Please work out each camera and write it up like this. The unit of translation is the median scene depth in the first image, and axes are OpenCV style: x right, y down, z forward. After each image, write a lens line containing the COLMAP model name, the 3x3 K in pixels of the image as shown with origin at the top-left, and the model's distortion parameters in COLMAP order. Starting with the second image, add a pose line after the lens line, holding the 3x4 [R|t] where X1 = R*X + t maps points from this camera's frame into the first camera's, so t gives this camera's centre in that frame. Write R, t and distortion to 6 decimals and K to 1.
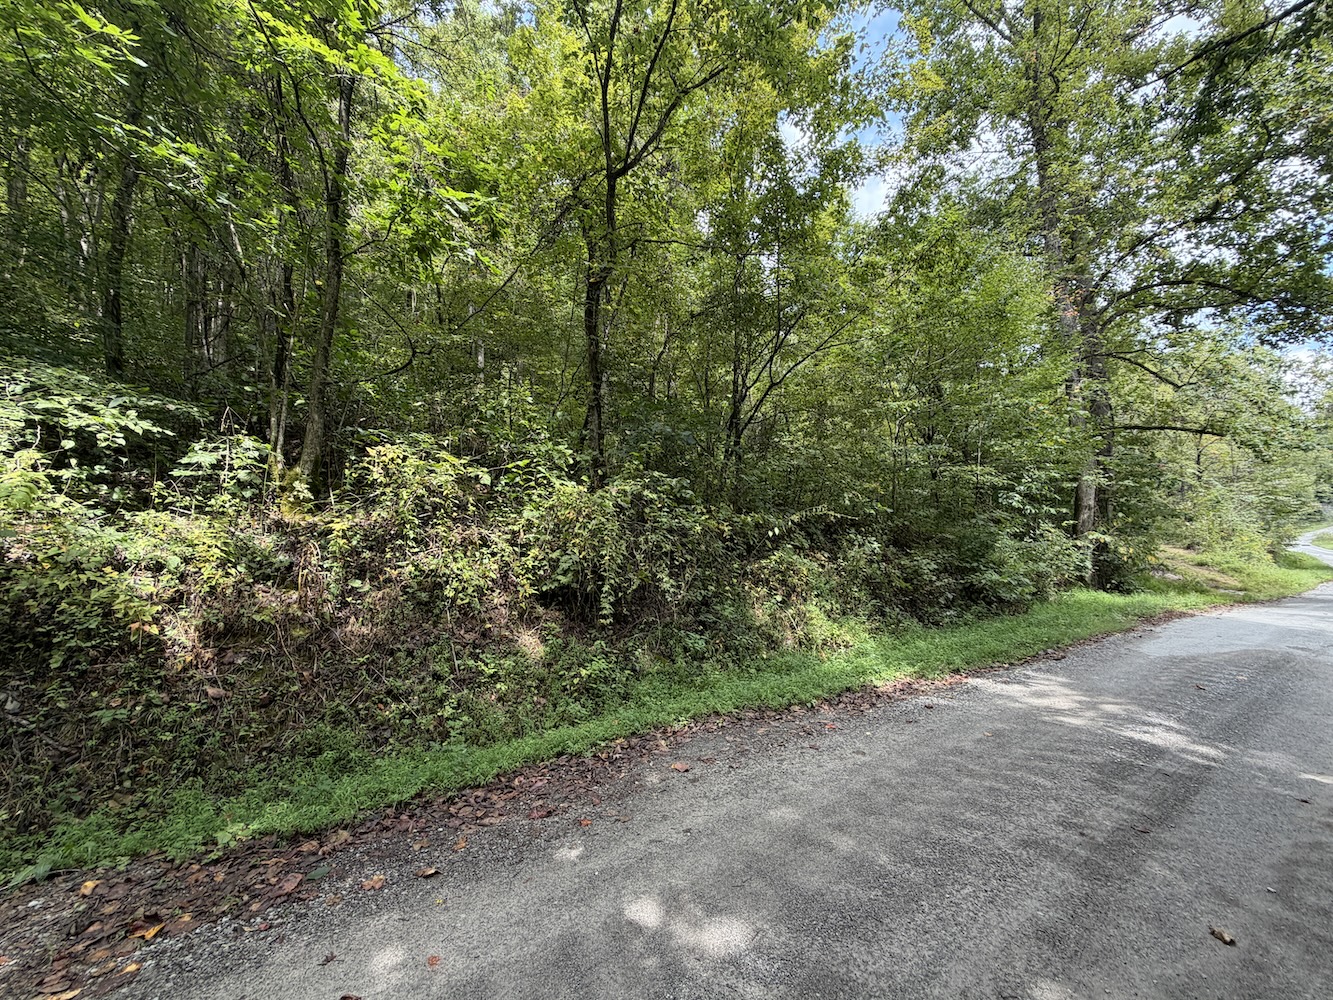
lens RADIAL K [[539.2, 0, 668.7], [0, 539.2, 499.1], [0, 0, 1]] dist [0.002107, 0.002379]
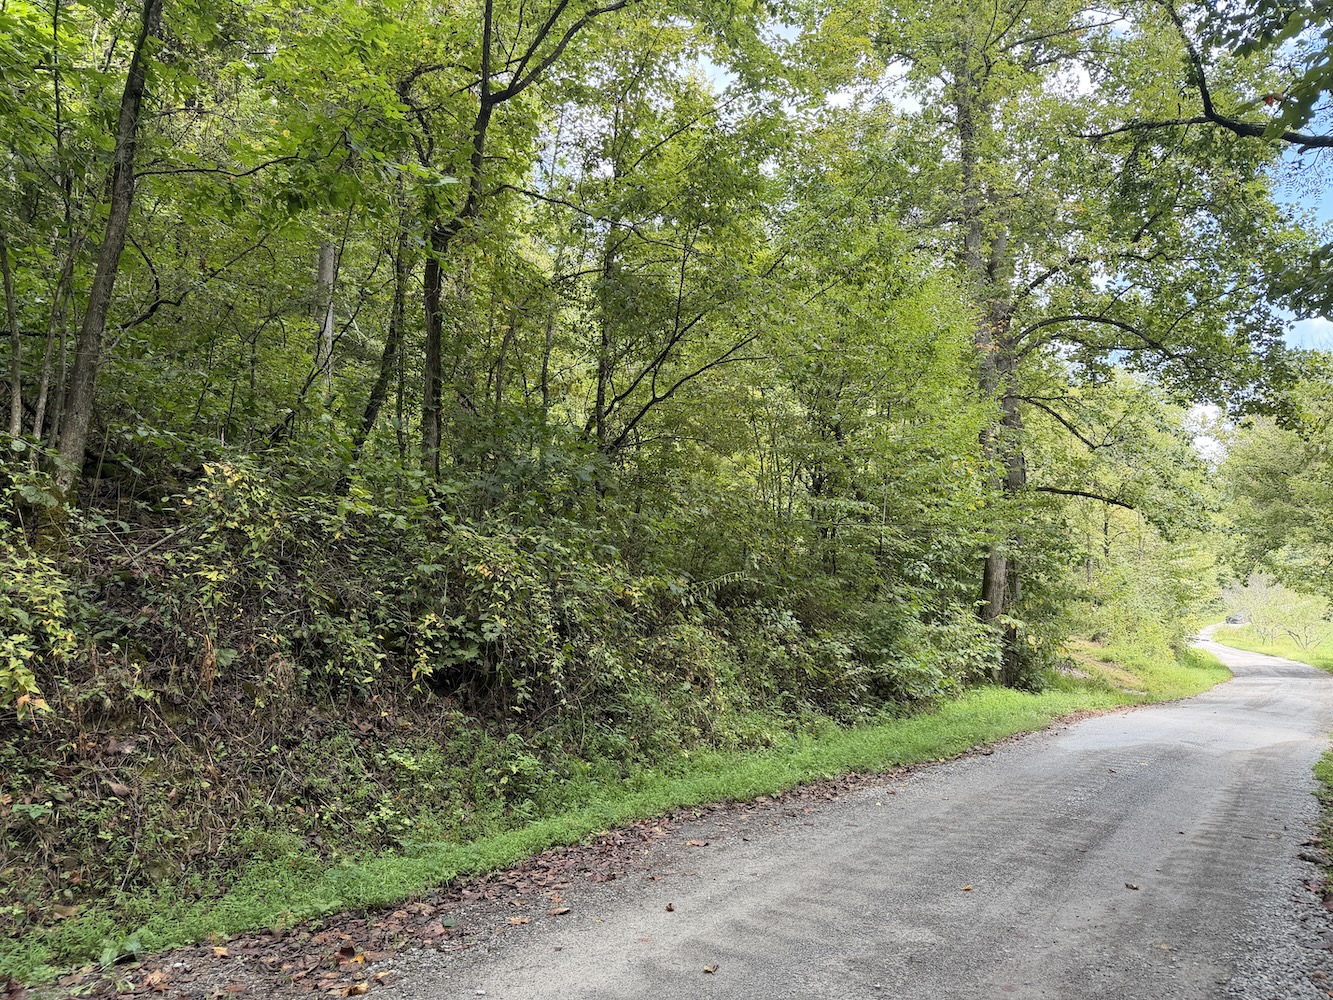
lens RADIAL K [[929.2, 0, 666.0], [0, 929.2, 494.5], [0, 0, 1]] dist [0.049883, -0.017136]
pose [[0.940665, 0.073963, 0.331178, -0.169576], [-0.057612, 0.996598, -0.058935, -0.007552], [-0.334410, 0.036358, 0.941726, -0.158989]]
